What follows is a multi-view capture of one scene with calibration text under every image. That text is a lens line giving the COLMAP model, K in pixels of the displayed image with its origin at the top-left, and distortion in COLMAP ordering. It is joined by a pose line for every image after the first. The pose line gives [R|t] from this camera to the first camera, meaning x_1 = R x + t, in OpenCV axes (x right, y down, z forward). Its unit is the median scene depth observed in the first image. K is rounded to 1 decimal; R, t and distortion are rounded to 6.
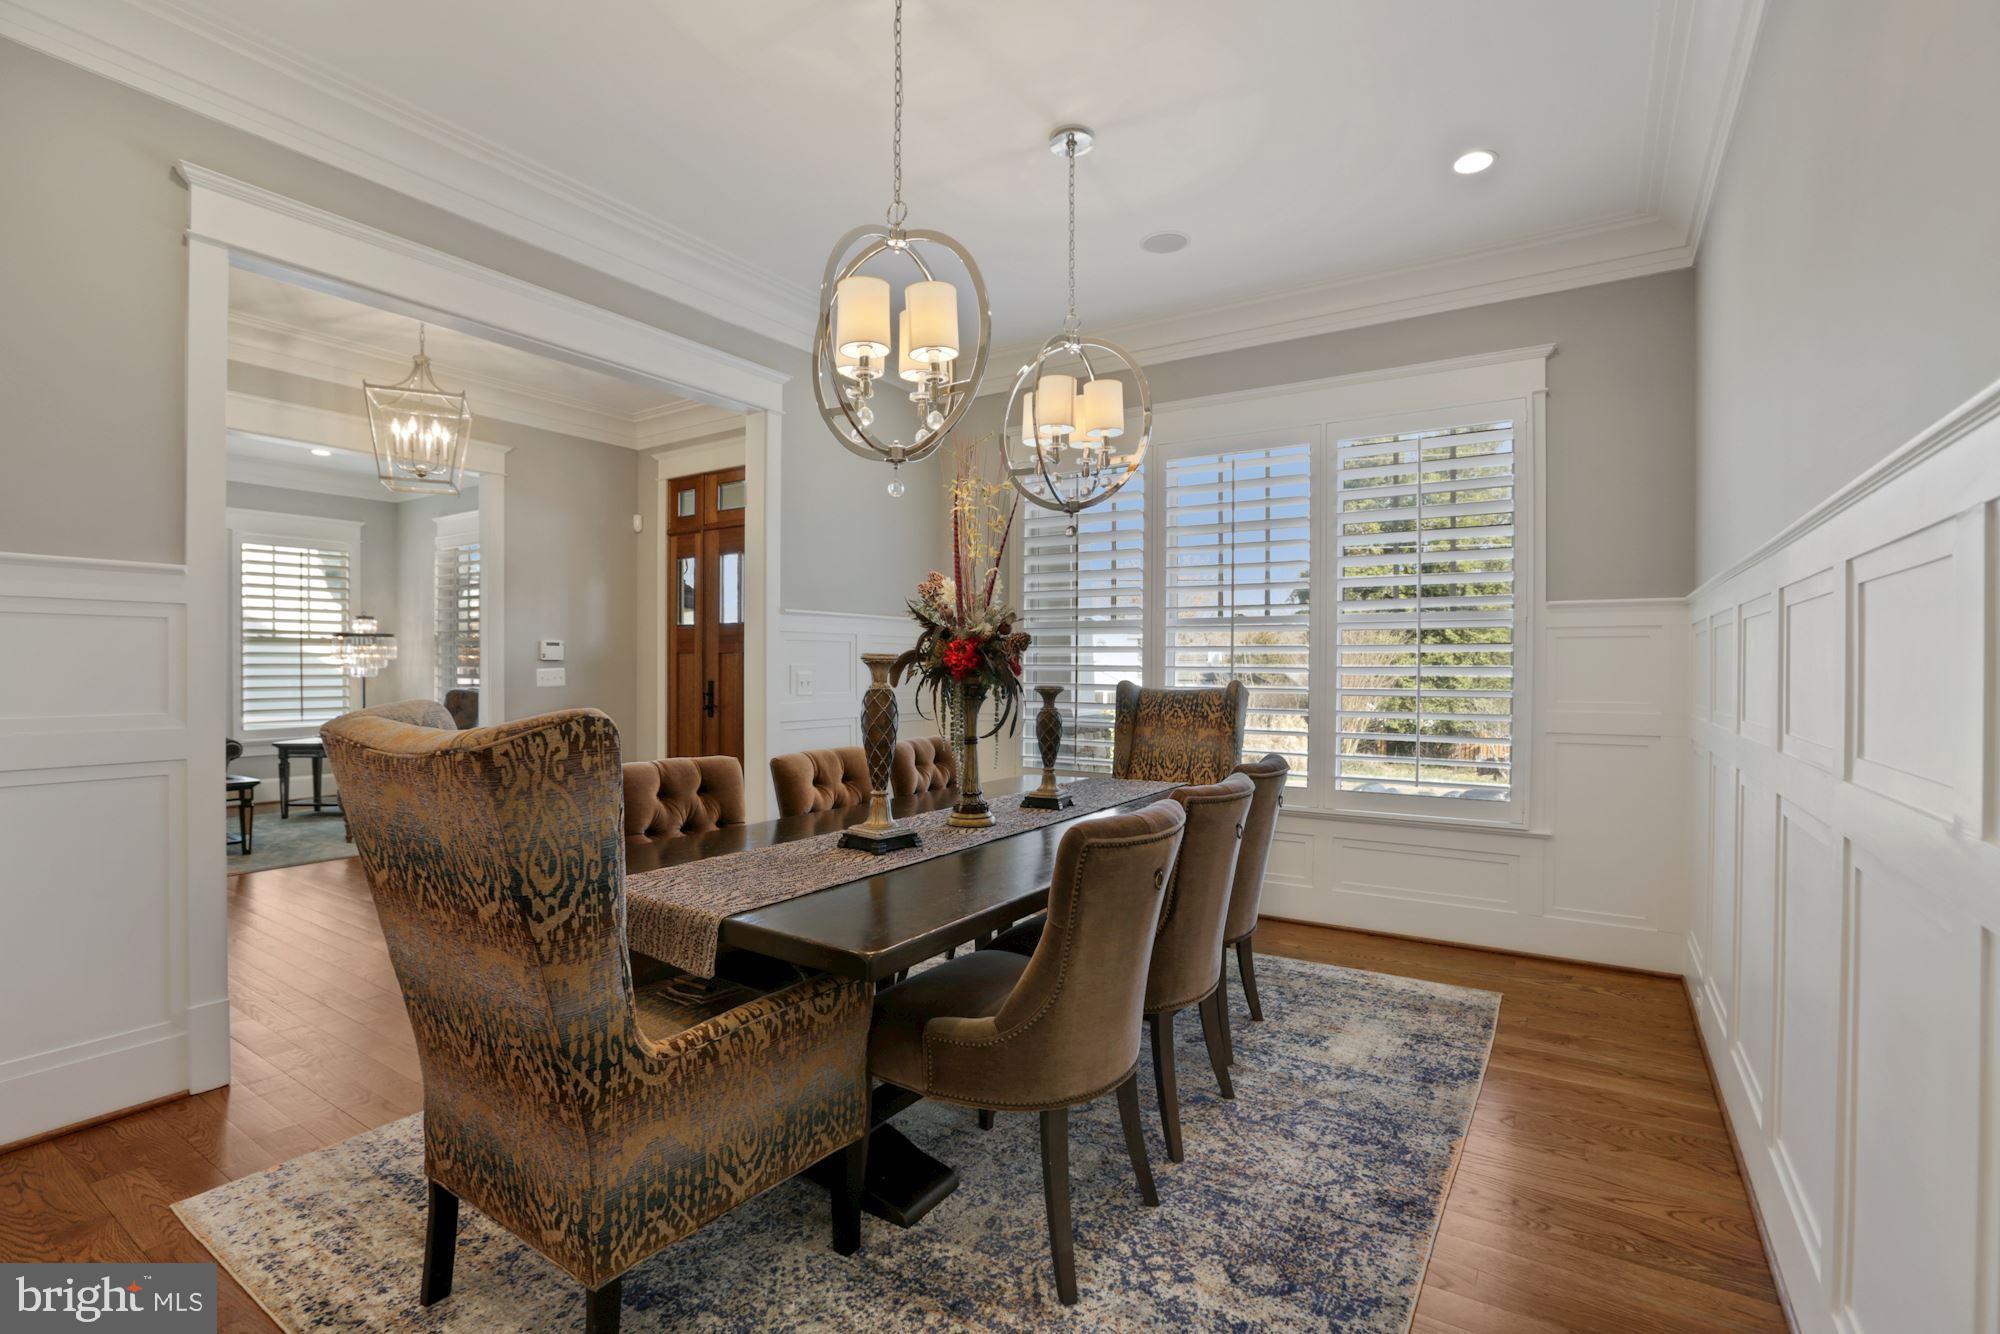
lens RADIAL K [[932.0, 0, 982.4], [0, 932.0, 671.6], [0, 0, 1]] dist [-0.045670, 0.018847]
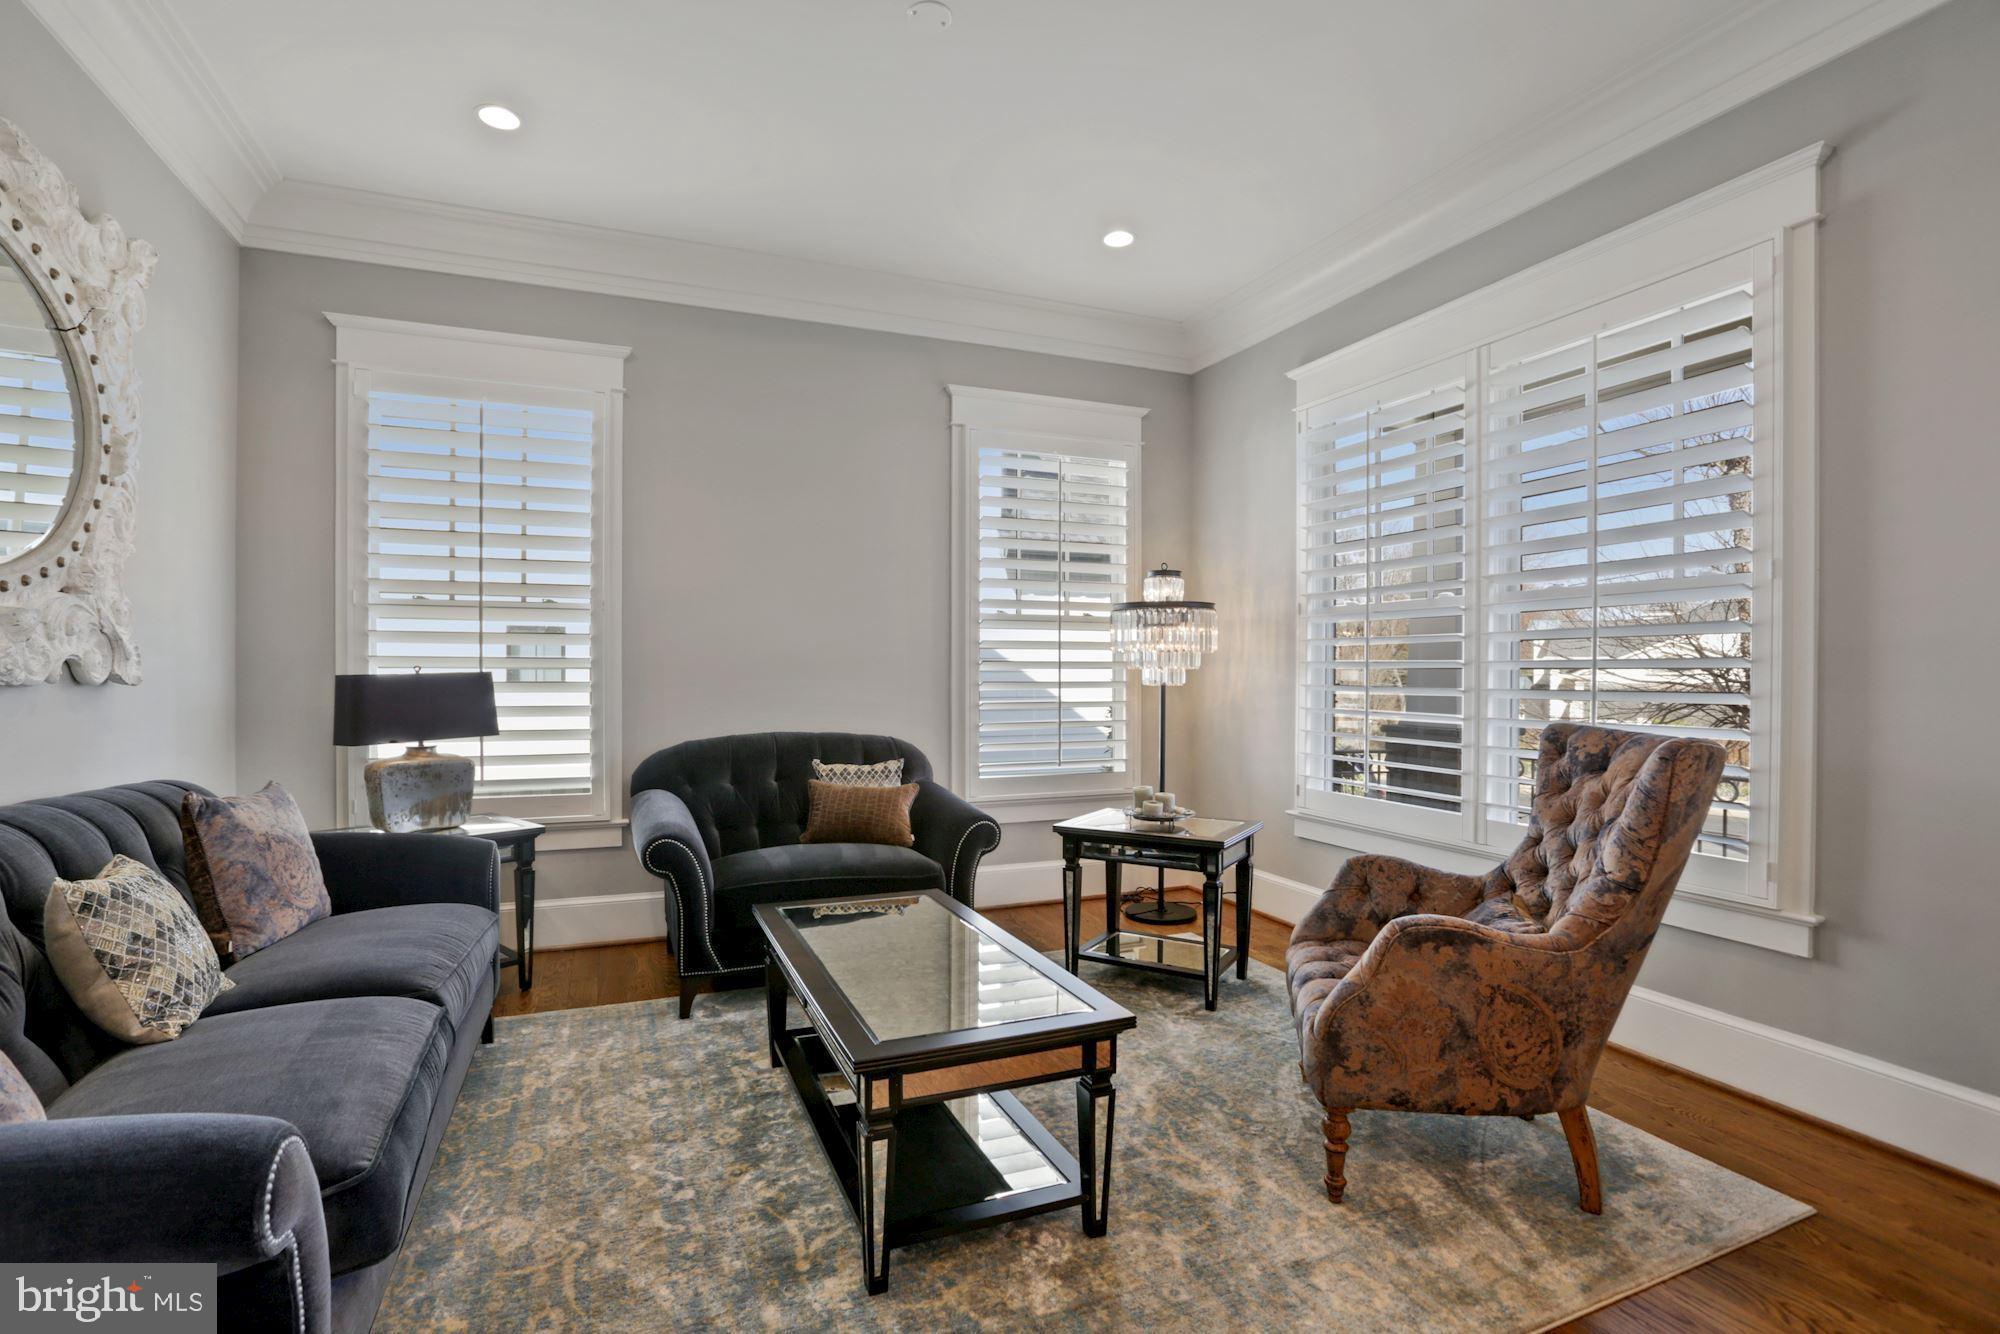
lens RADIAL K [[932.0, 0, 982.4], [0, 932.0, 671.6], [0, 0, 1]] dist [-0.045670, 0.018847]
pose [[0.832739, -0.000341, -0.553665, -0.589154], [0.001410, 0.999998, 0.001505, -0.003939], [0.553663, -0.002034, 0.832738, 0.626186]]
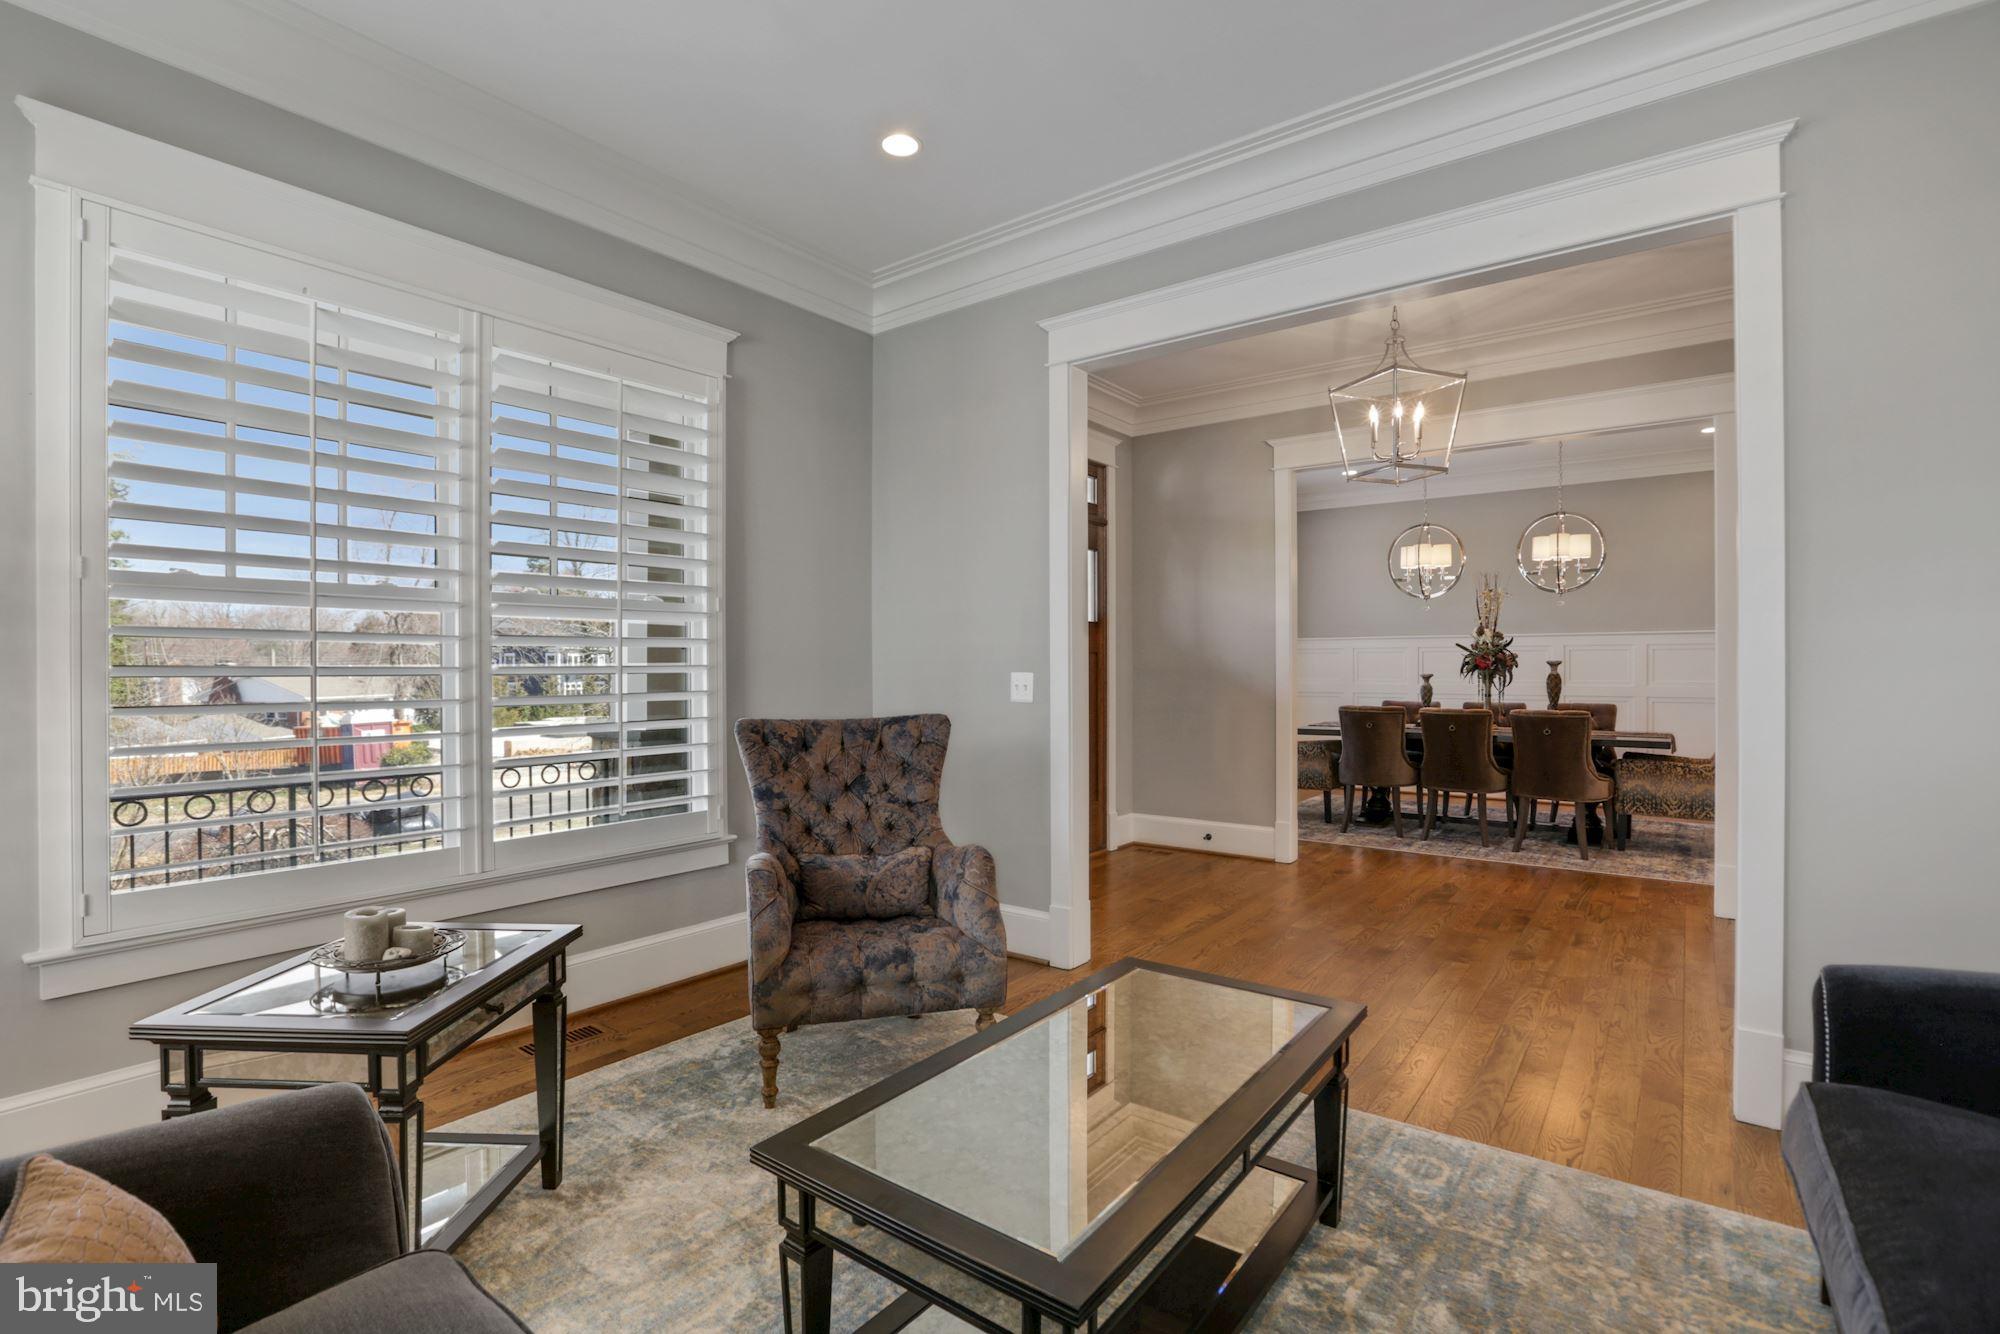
lens RADIAL K [[932.0, 0, 982.4], [0, 932.0, 671.6], [0, 0, 1]] dist [-0.045670, 0.018847]
pose [[0.063775, -0.015309, 0.997847, -1.074224], [0.001283, 0.999883, 0.015258, -0.014092], [-0.997963, 0.000307, 0.063787, 0.927088]]
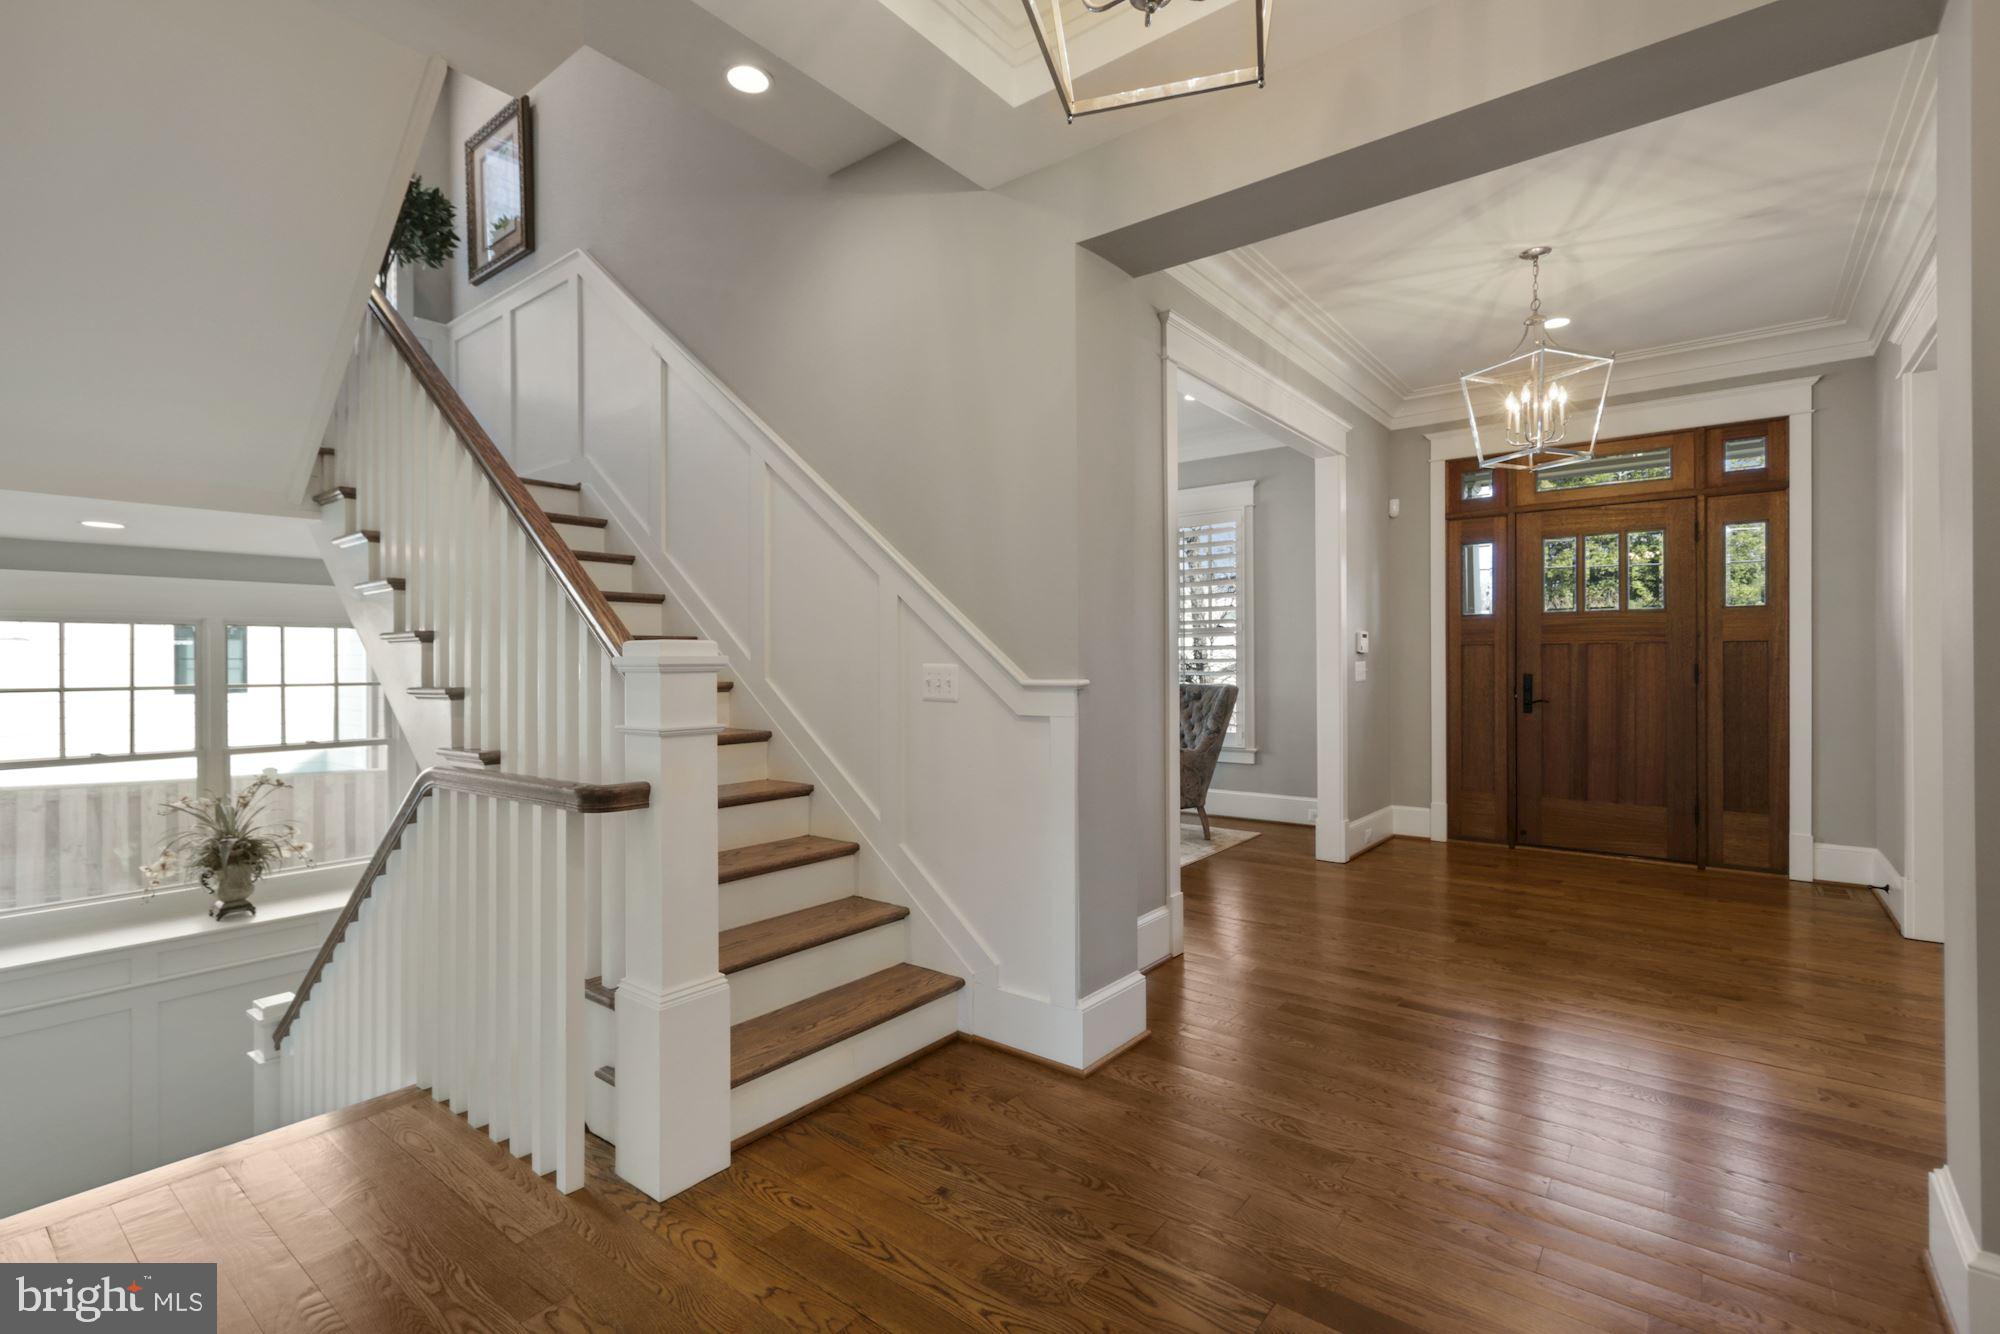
lens RADIAL K [[901.0, 0, 995.1], [0, 901.0, 664.1], [0, 0, 1]] dist [0.002452, 0.000317]
pose [[0.997376, -0.009567, -0.071763, -0.737618], [0.009548, 0.999954, -0.000603, -0.004607], [0.071765, -0.000084, 0.997422, 0.051176]]
